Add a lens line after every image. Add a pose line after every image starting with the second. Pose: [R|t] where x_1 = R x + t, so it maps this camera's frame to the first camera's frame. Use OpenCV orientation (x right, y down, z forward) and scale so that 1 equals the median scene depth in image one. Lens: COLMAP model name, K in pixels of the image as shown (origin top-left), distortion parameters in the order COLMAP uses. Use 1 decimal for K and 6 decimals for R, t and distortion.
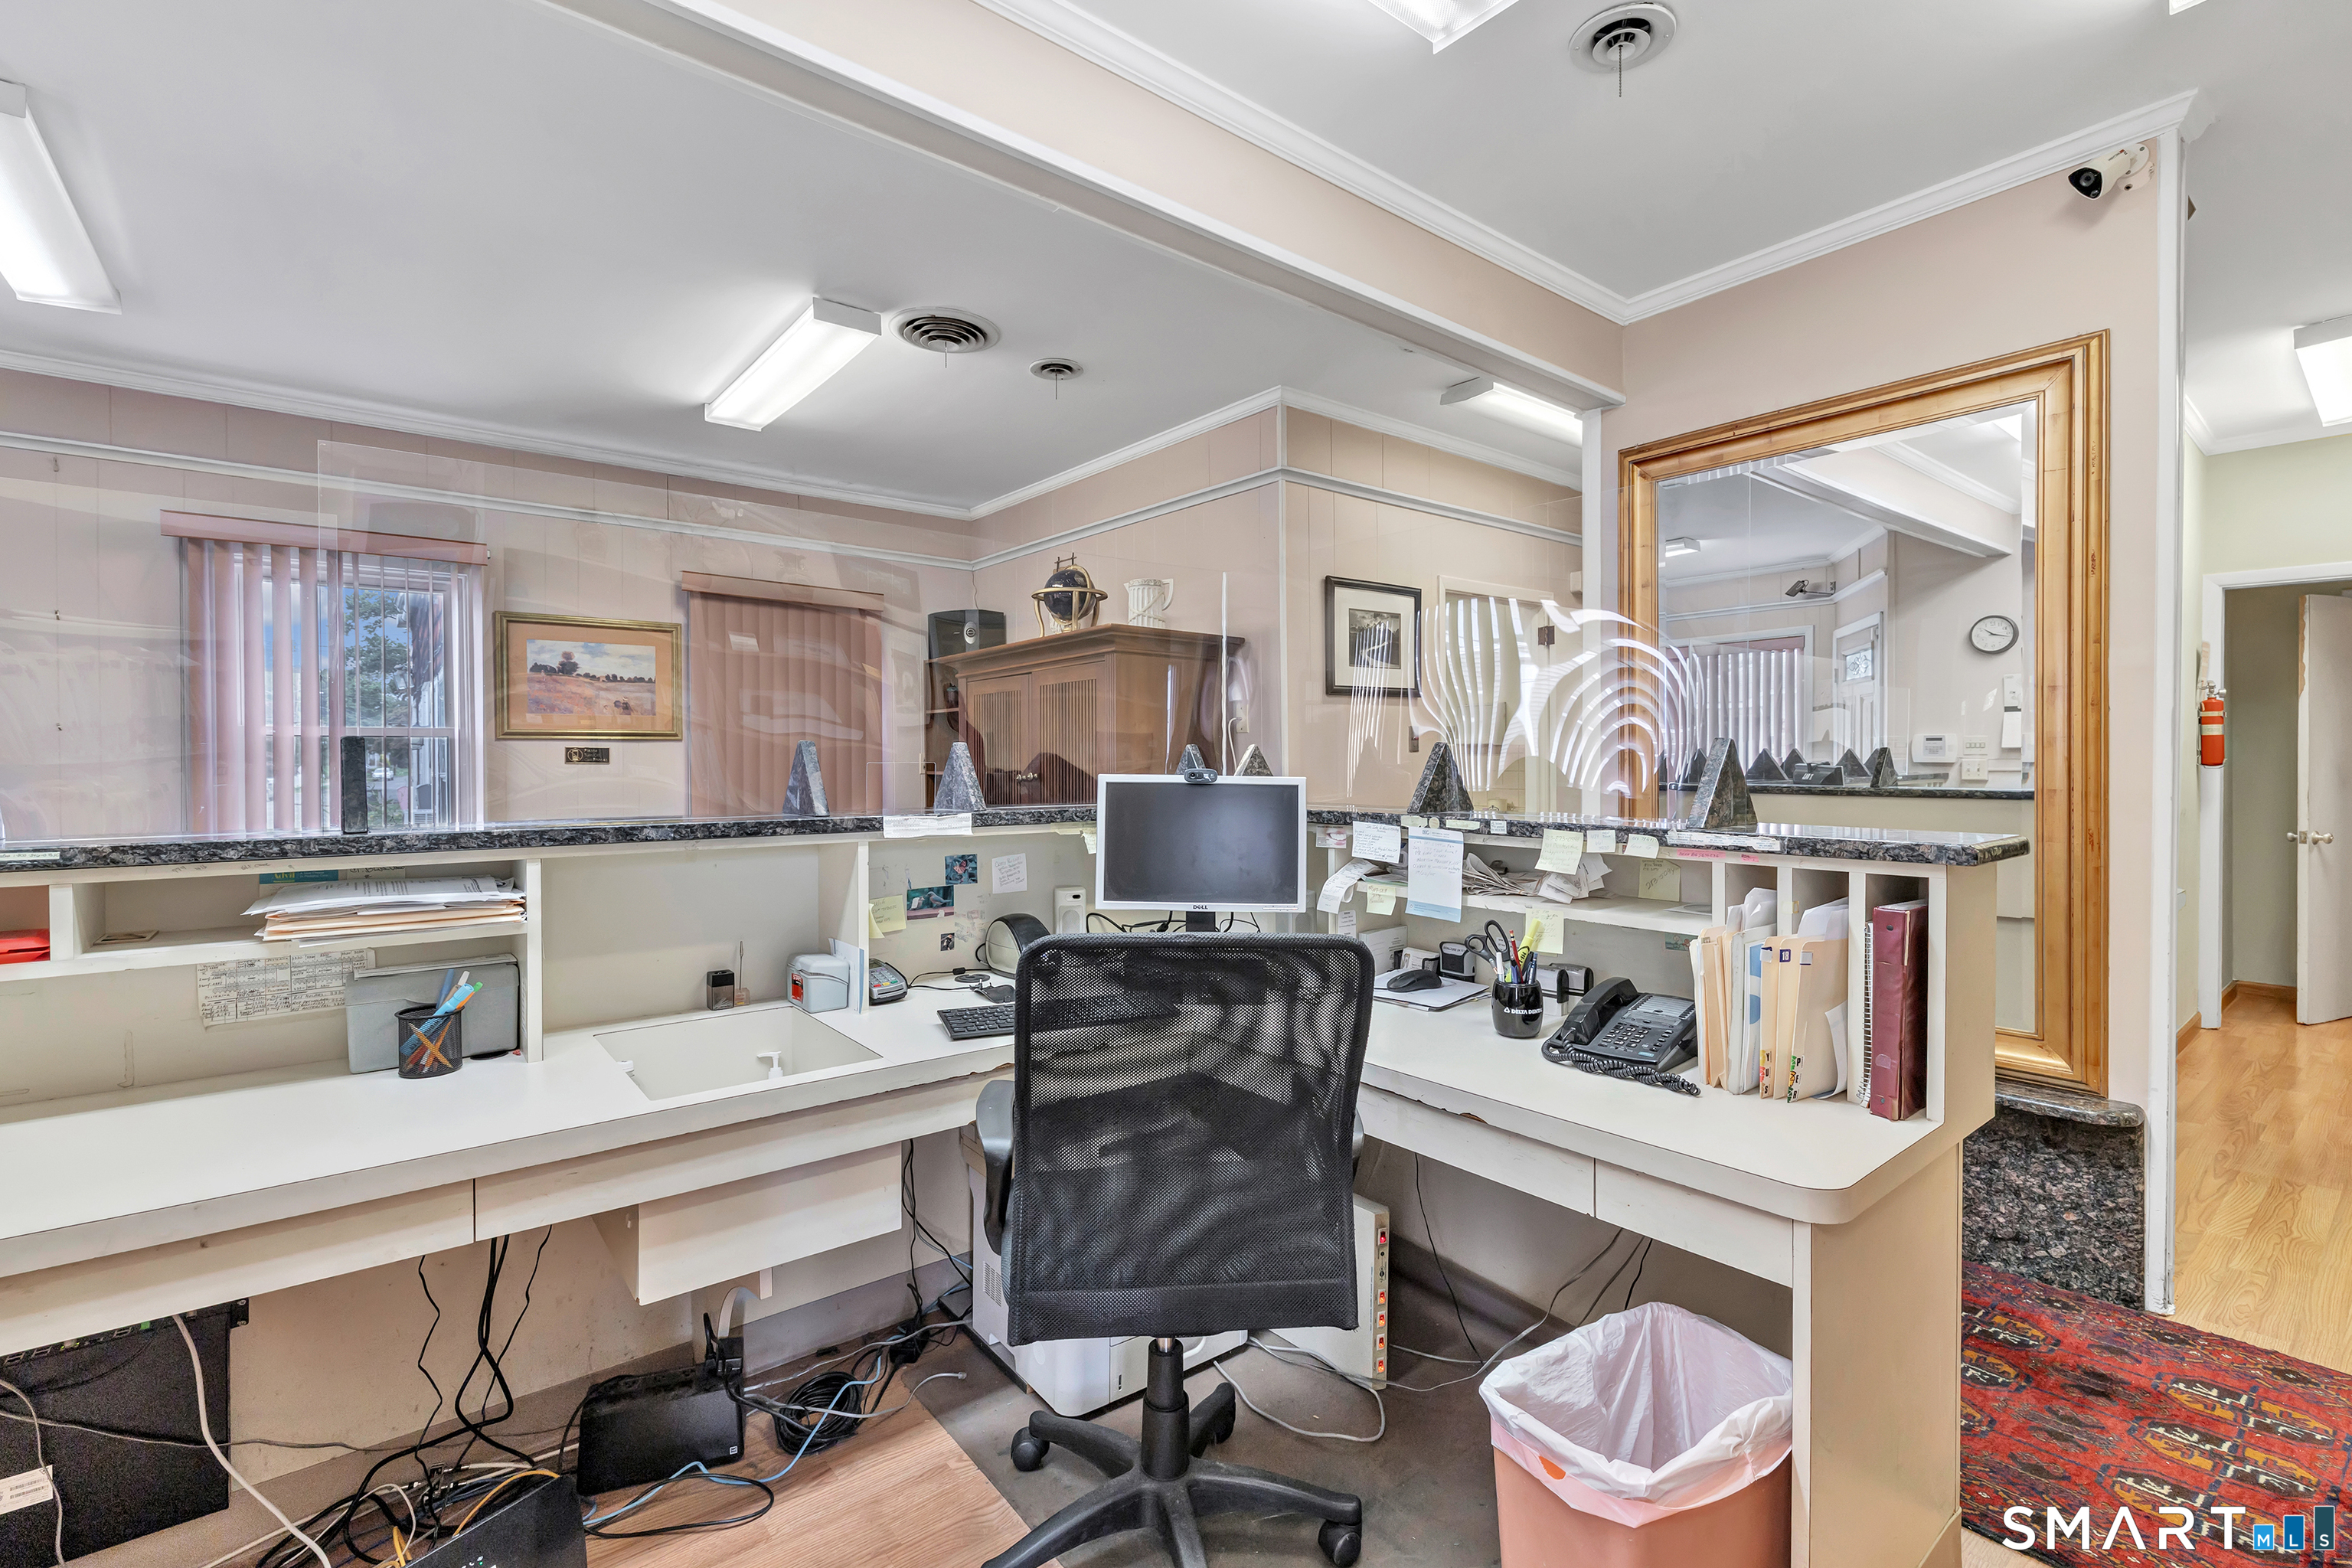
lens RADIAL K [[1041.4, 0, 1179.5], [0, 1041.4, 773.5], [0, 0, 1]] dist [0.000309, 0.000838]
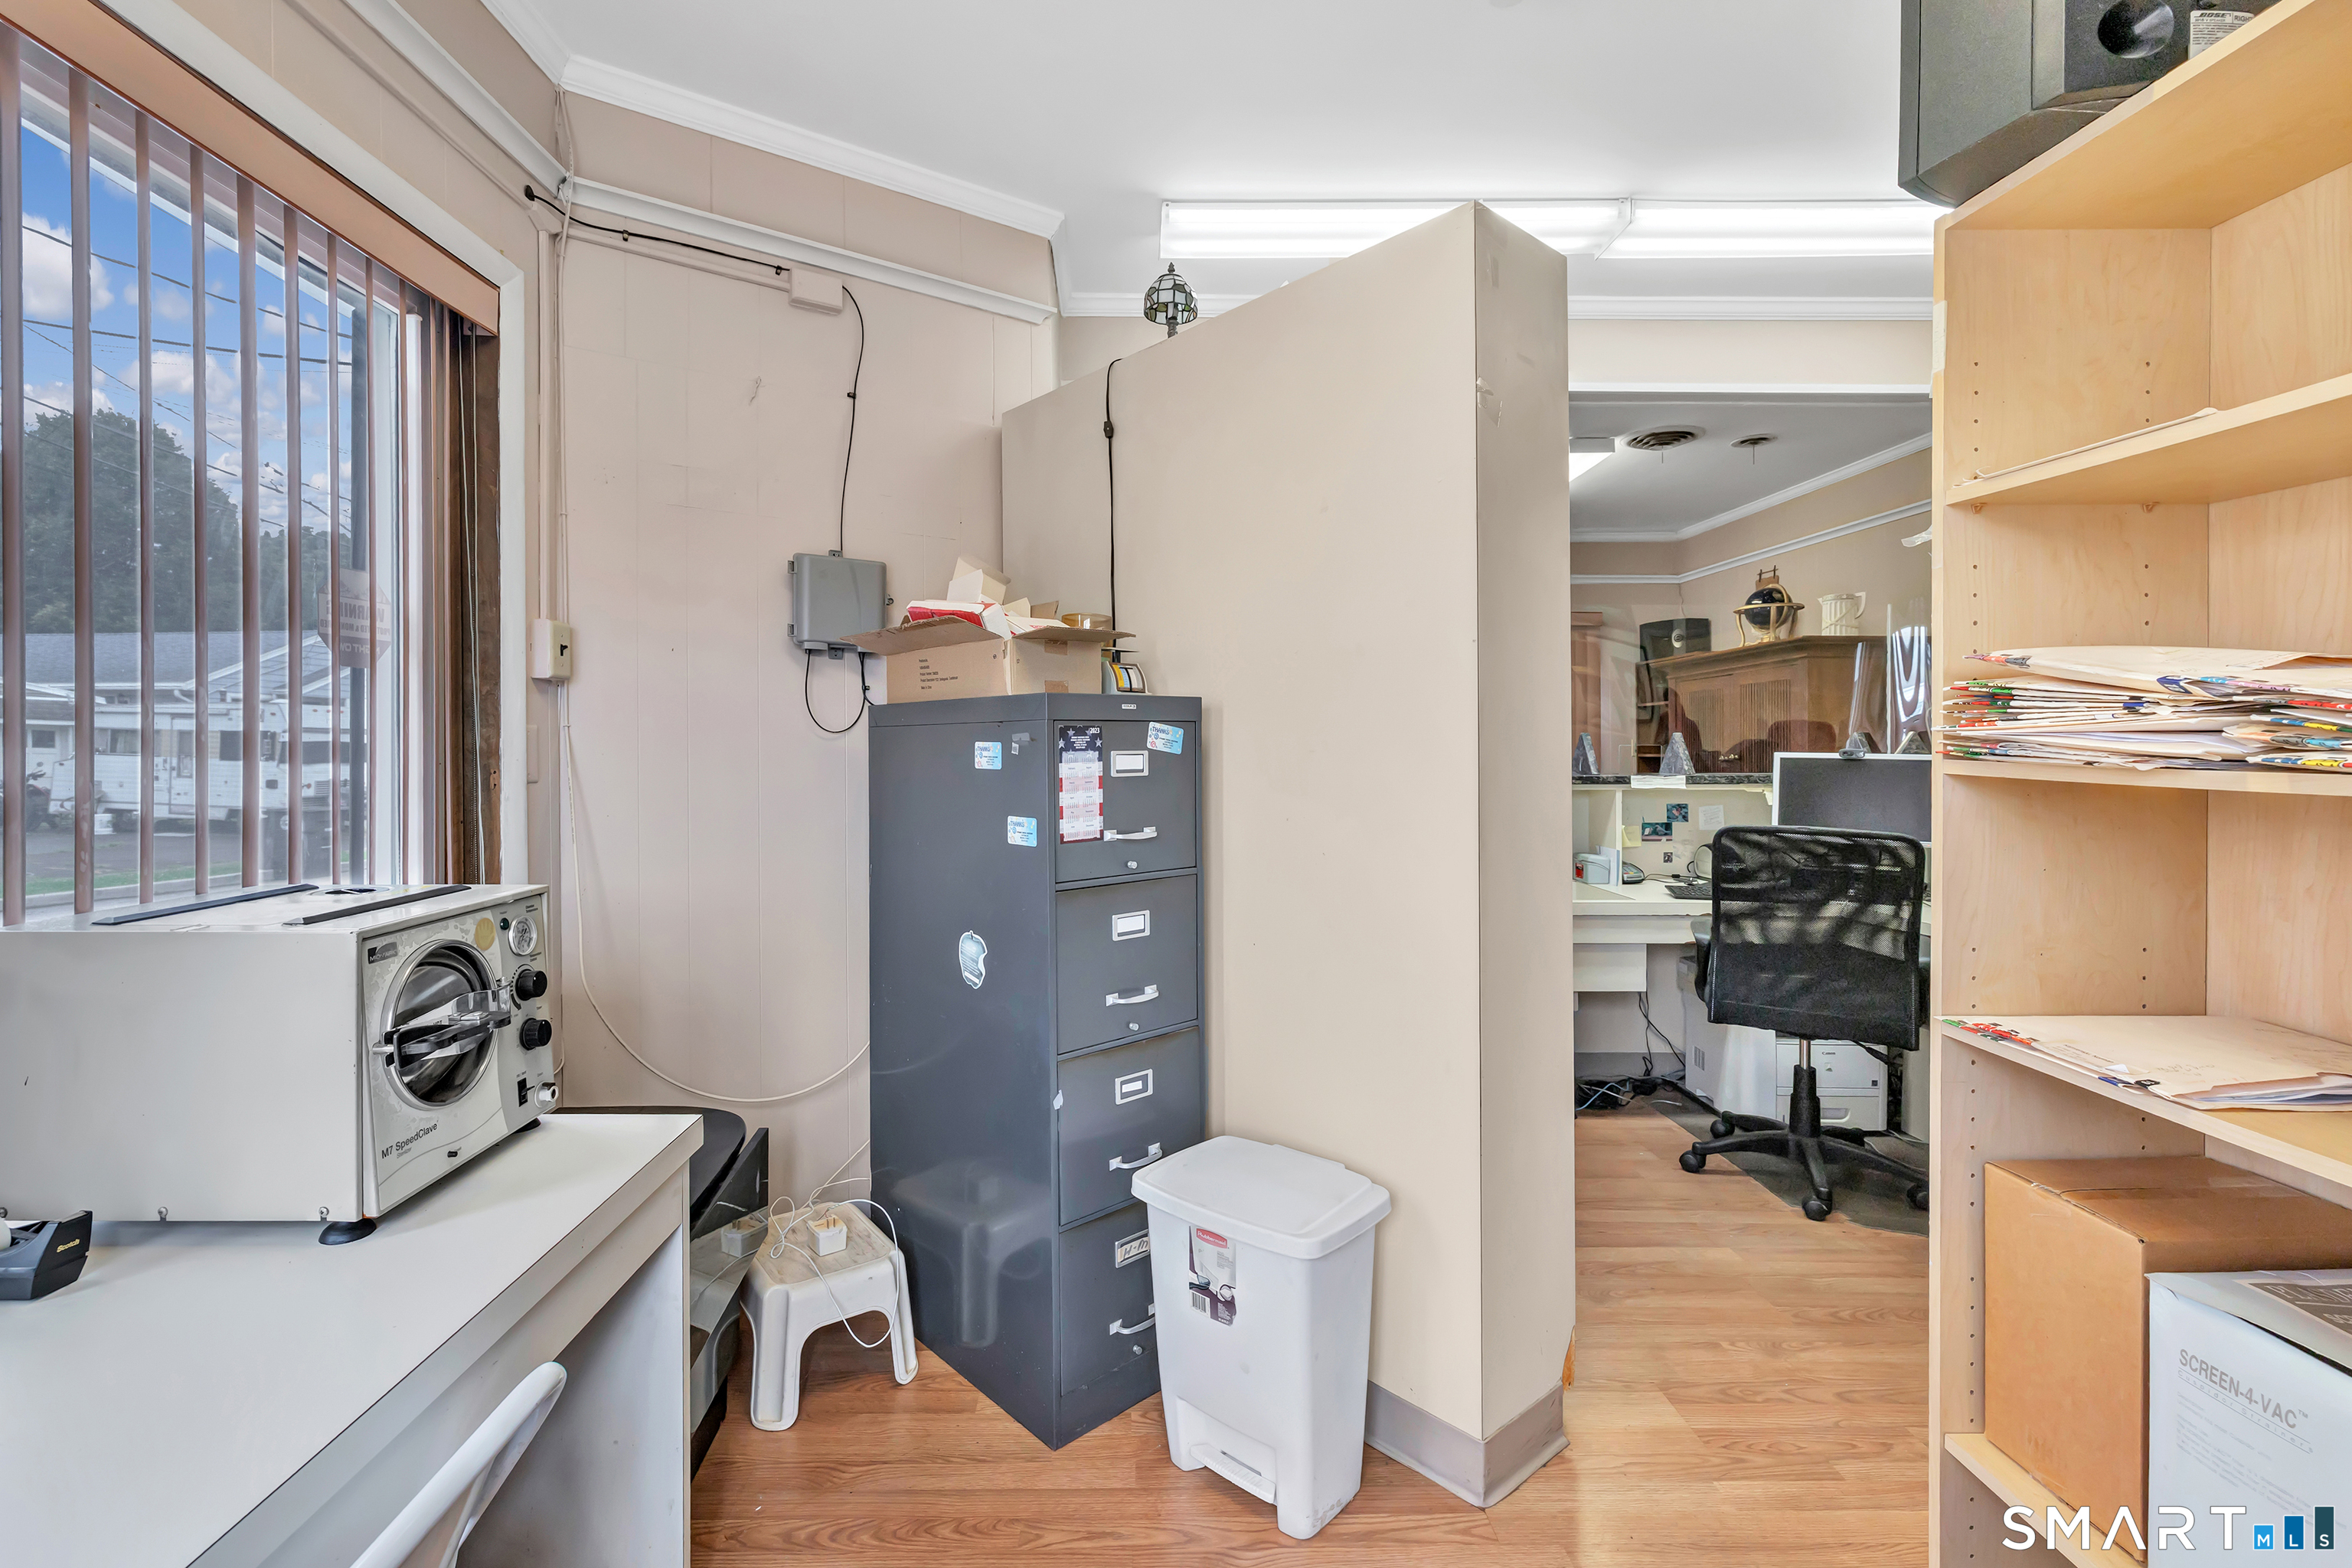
lens RADIAL K [[1041.4, 0, 1169.2], [0, 1041.4, 754.9], [0, 0, 1]] dist [0.000309, 0.000838]
pose [[0.797360, -0.000417, -0.603503, 0.132025], [-0.001831, 0.999993, -0.003110, 0.009670], [0.603501, 0.003584, 0.797354, -0.738621]]
